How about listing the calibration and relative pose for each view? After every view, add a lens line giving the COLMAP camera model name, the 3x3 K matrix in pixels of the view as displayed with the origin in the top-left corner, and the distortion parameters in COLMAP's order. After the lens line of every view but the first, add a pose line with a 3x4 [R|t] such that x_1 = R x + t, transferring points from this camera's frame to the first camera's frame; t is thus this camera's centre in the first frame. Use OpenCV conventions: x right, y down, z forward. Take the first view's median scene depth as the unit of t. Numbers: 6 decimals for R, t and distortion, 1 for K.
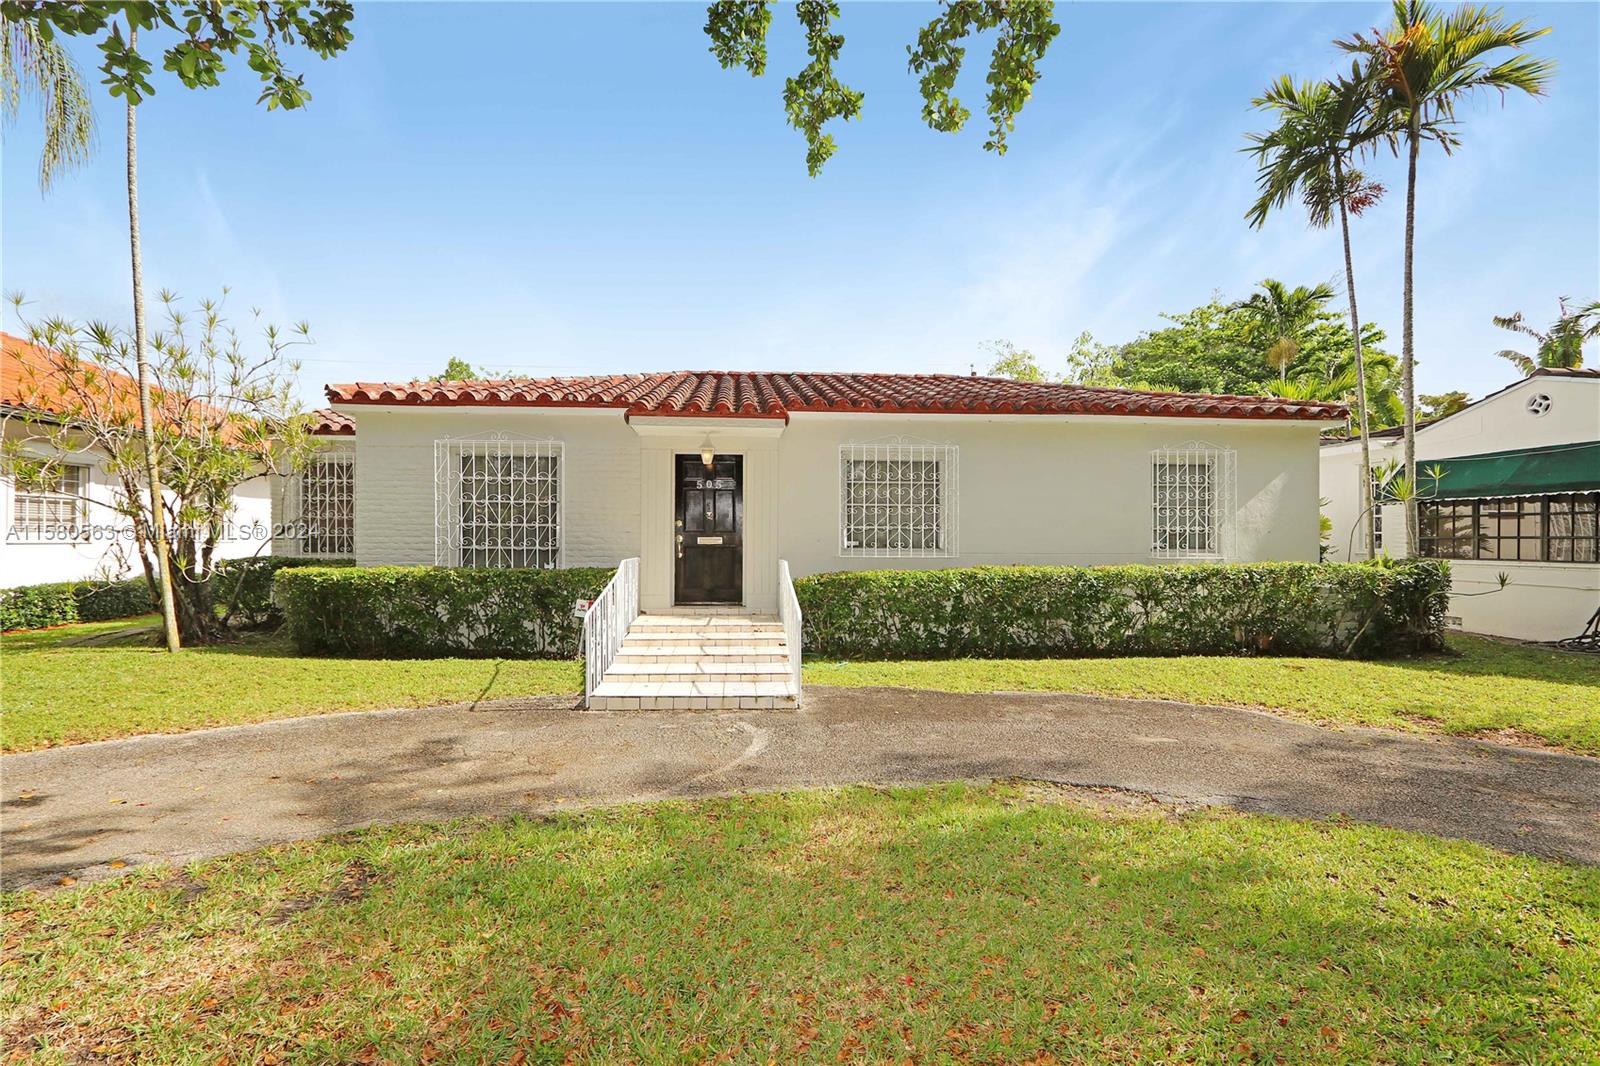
lens RADIAL K [[739.0, 0, 803.2], [0, 739.0, 536.6], [0, 0, 1]] dist [-0.022521, 0.004944]
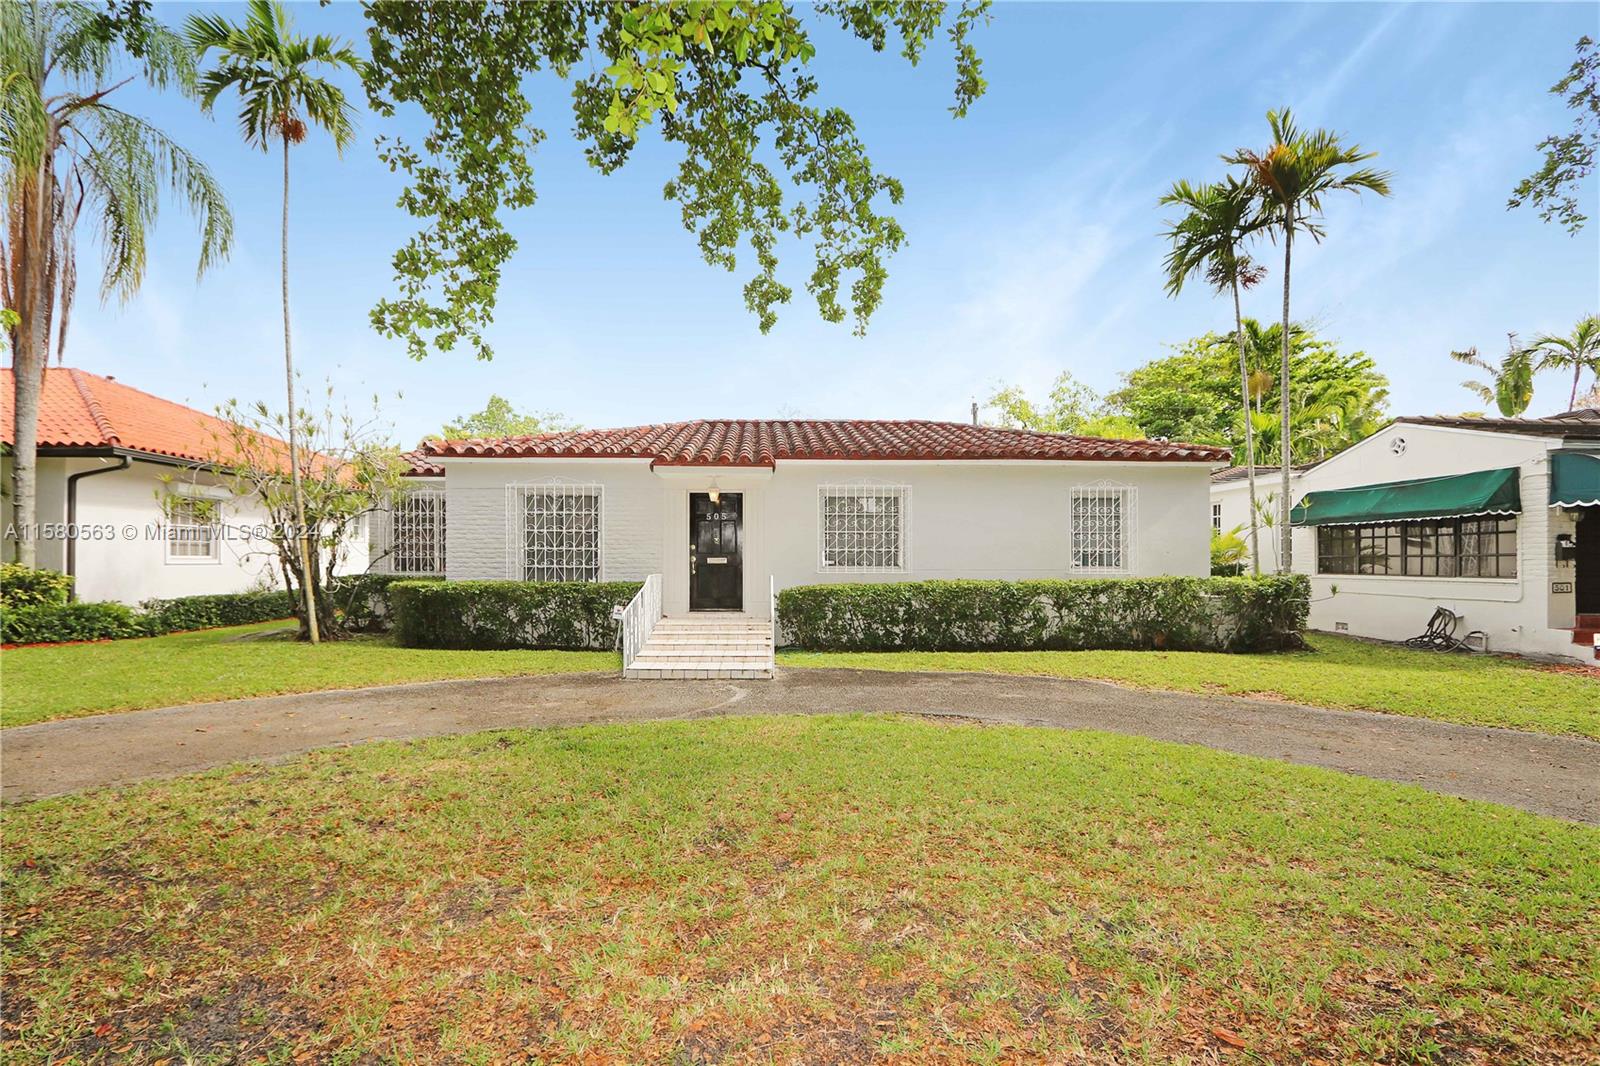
lens RADIAL K [[739.0, 0, 804.9], [0, 739.0, 555.1], [0, 0, 1]] dist [-0.022521, 0.004944]
pose [[0.999466, -0.003081, -0.032521, 0.066803], [0.002987, 0.999991, -0.002932, 0.000449], [0.032530, 0.002833, 0.999467, -0.269680]]
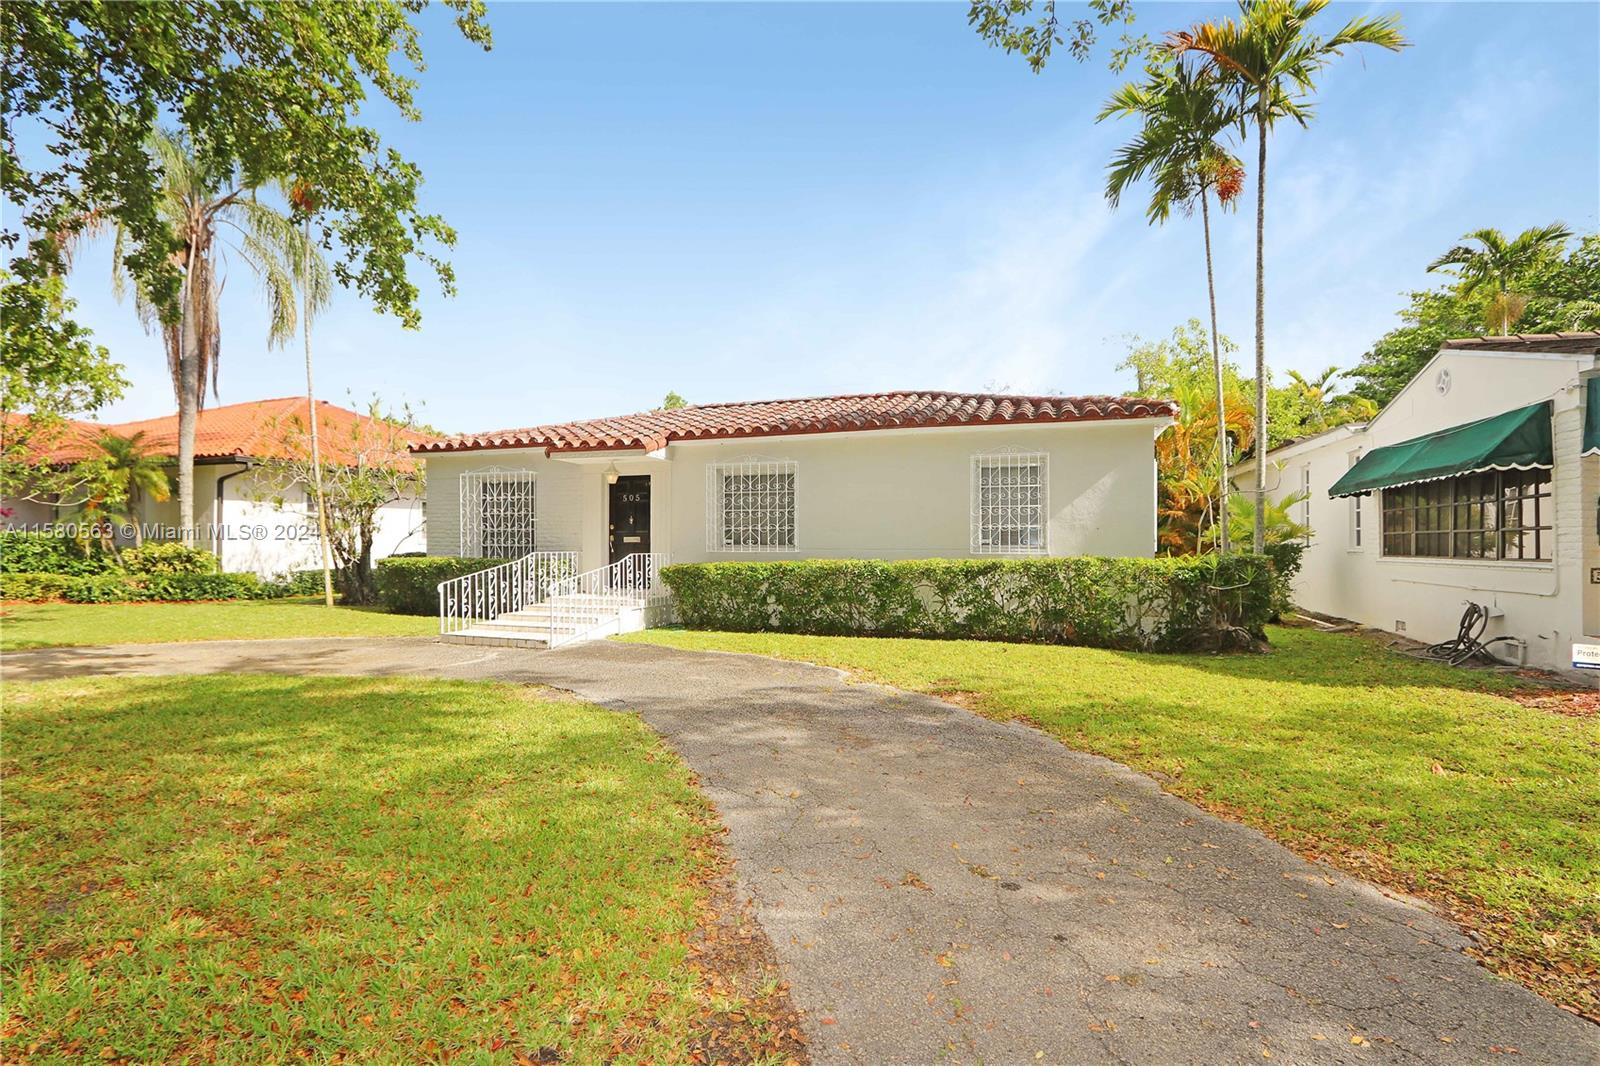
lens RADIAL K [[739.0, 0, 814.1], [0, 739.0, 536.4], [0, 0, 1]] dist [-0.022521, 0.004944]
pose [[0.928387, -0.007541, -0.371538, 0.679042], [0.004868, 0.999955, -0.008133, 0.011909], [0.371583, 0.005742, 0.928382, -0.122626]]
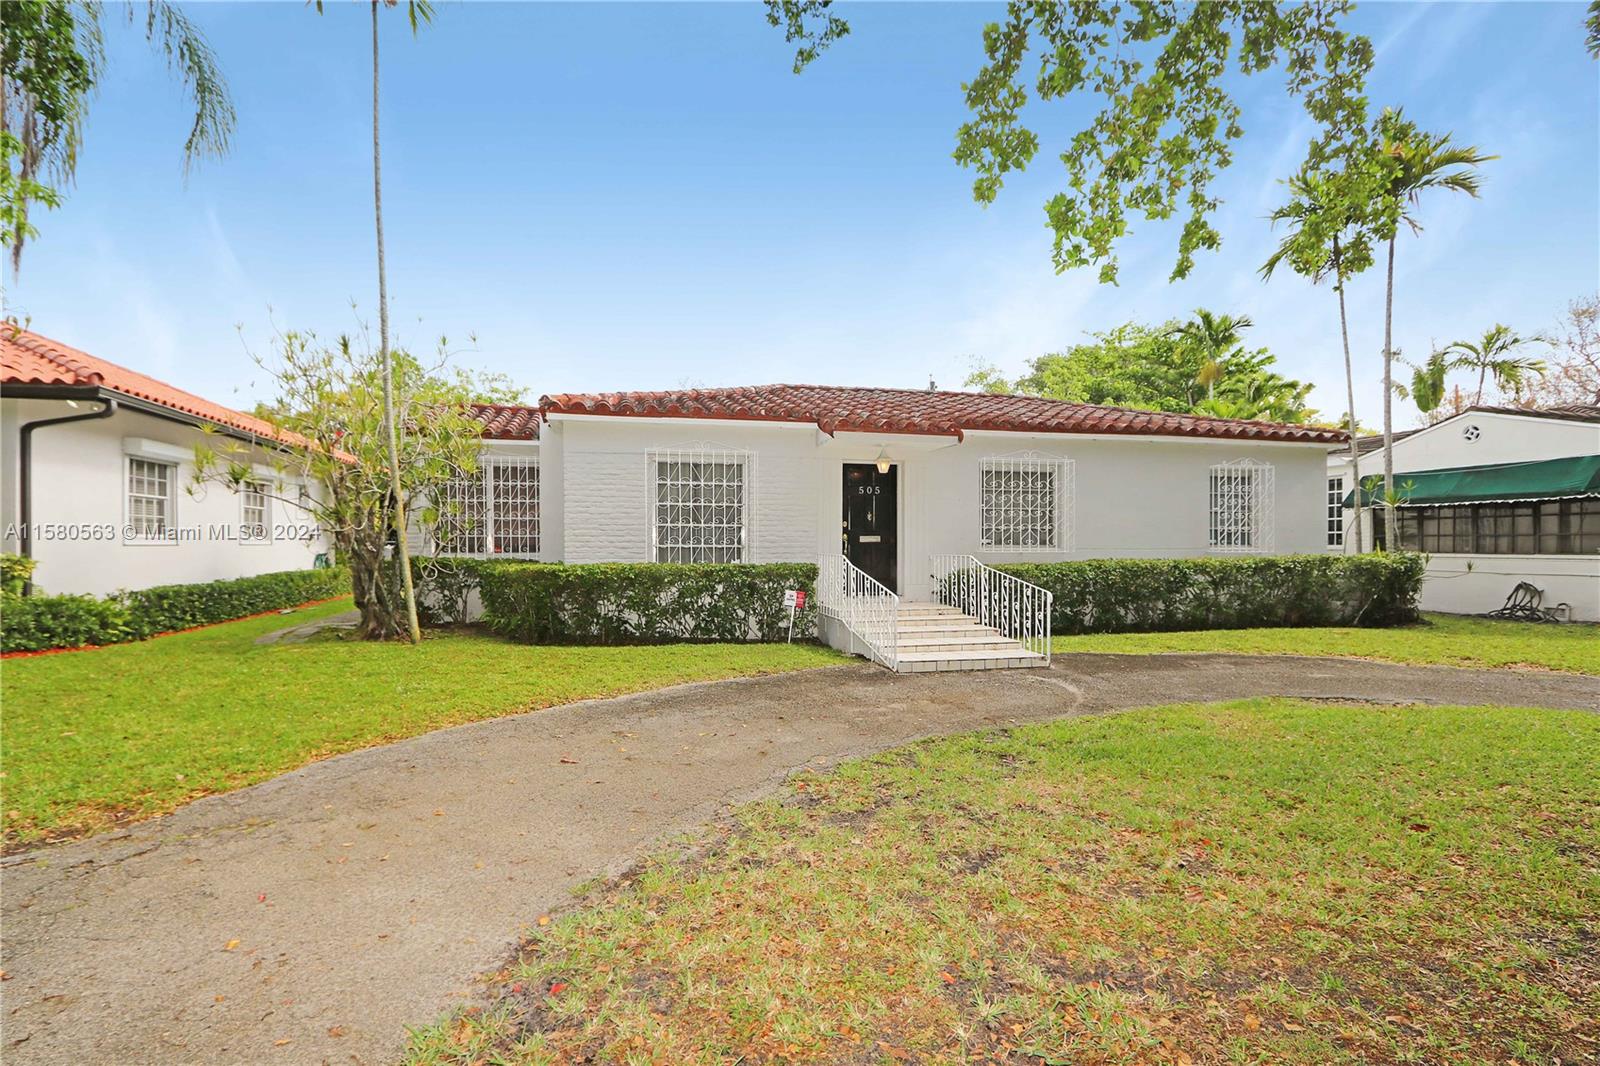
lens RADIAL K [[739.0, 0, 815.6], [0, 739.0, 550.3], [0, 0, 1]] dist [-0.022521, 0.004944]
pose [[0.987869, -0.005565, 0.155191, -0.389647], [0.002364, 0.999781, 0.020803, -0.000875], [-0.155273, -0.020184, 0.987665, -0.127903]]
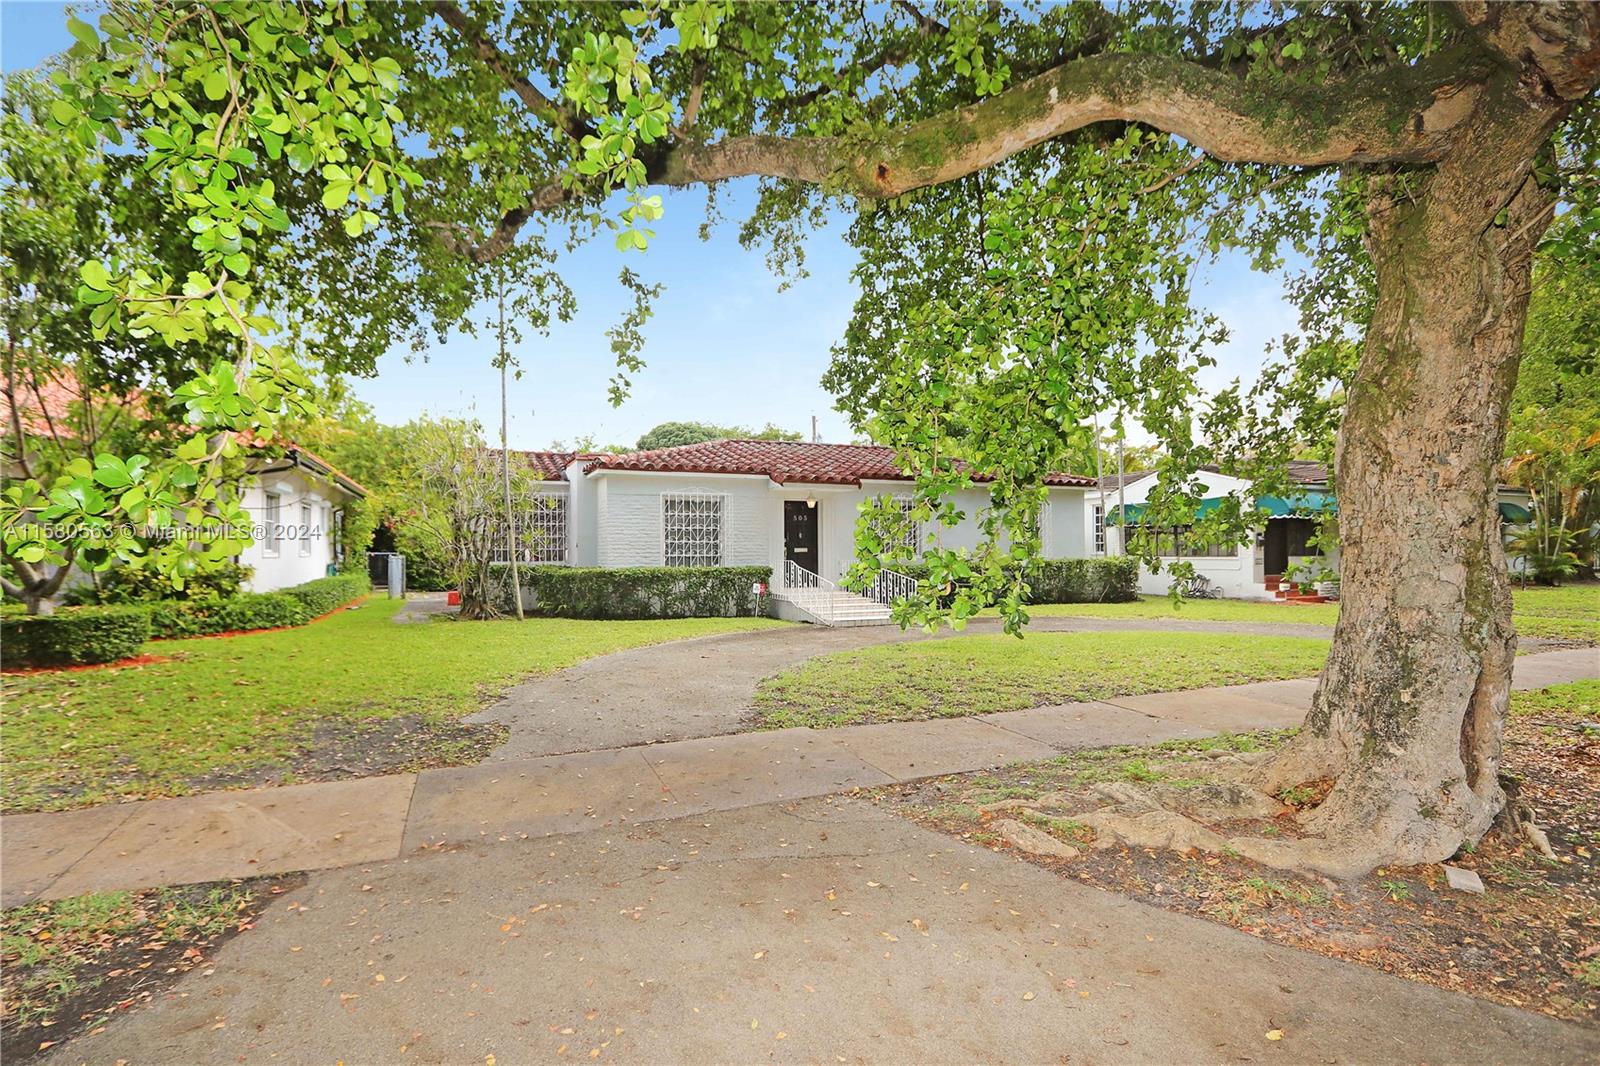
lens RADIAL K [[739.0, 0, 812.7], [0, 739.0, 538.8], [0, 0, 1]] dist [-0.022521, 0.004944]
pose [[0.944091, -0.004683, 0.329651, -0.679947], [0.005700, 0.999982, -0.002117, -0.016944], [-0.329635, 0.003877, 0.944100, -0.673367]]
